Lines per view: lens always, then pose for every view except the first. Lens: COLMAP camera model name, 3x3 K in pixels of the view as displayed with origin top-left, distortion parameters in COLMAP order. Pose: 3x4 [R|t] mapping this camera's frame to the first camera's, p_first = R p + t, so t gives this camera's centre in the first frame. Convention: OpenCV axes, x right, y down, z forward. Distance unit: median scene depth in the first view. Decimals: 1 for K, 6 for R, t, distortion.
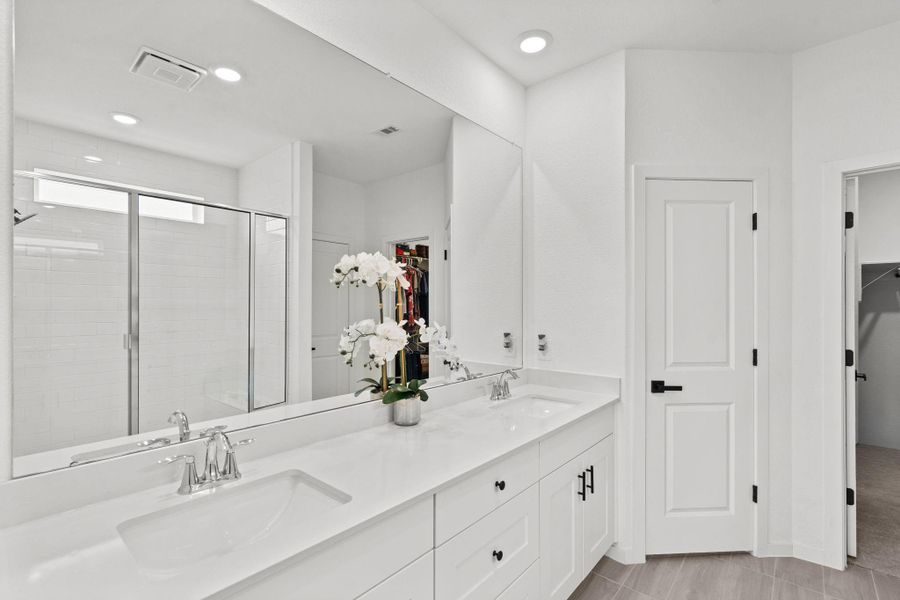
lens RADIAL K [[412.1, 0, 452.2], [0, 412.1, 303.9], [0, 0, 1]] dist [0.001348, 0.002812]
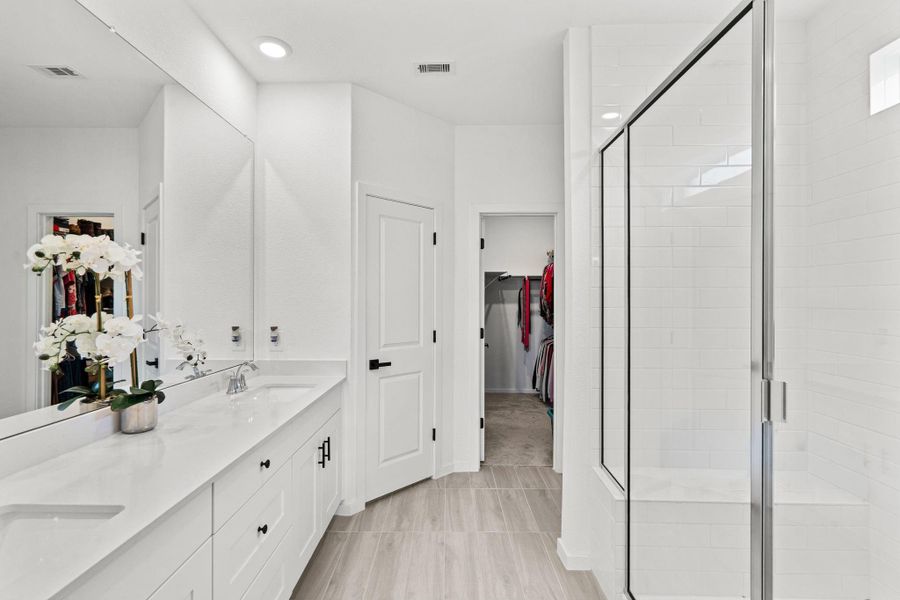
lens RADIAL K [[412.1, 0, 447.0], [0, 412.1, 295.8], [0, 0, 1]] dist [0.001348, 0.002812]
pose [[0.759370, 0.008029, 0.650610, -0.145266], [-0.006281, 0.999968, -0.005009, -0.000796], [-0.650629, -0.000282, 0.759396, -0.084559]]
